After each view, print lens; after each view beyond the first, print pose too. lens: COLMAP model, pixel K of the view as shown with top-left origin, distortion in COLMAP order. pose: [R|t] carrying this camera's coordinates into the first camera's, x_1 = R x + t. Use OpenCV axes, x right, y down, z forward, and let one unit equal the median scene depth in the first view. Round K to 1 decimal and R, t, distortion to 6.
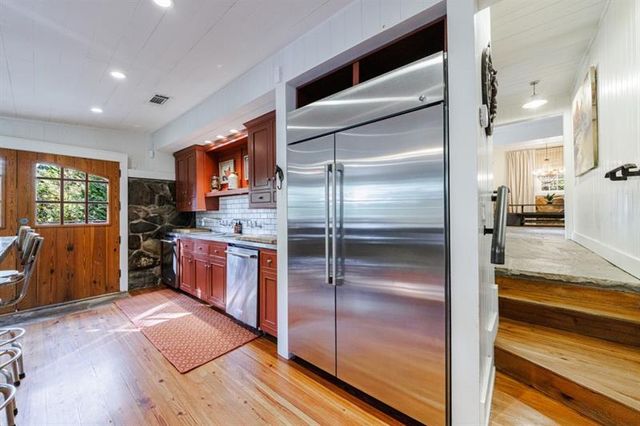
lens RADIAL K [[242.1, 0, 314.4], [0, 242.1, 211.9], [0, 0, 1]] dist [0.000411, 0.000061]
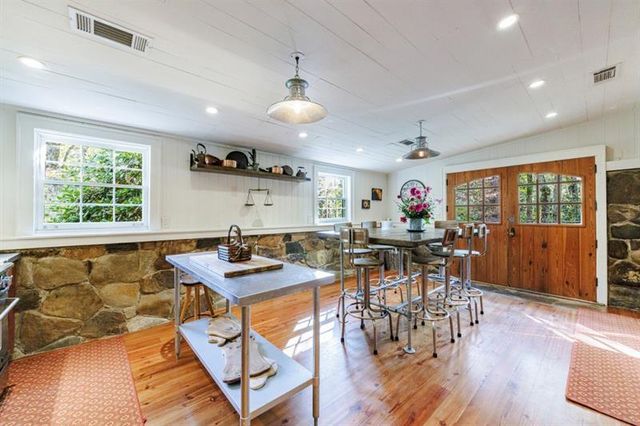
lens RADIAL K [[242.1, 0, 315.2], [0, 242.1, 212.9], [0, 0, 1]] dist [0.000411, 0.000061]
pose [[-0.136425, 0.000815, -0.990650, 0.213674], [0.007769, 0.999970, -0.000248, -0.005652], [0.990620, -0.007730, -0.136427, 0.105533]]
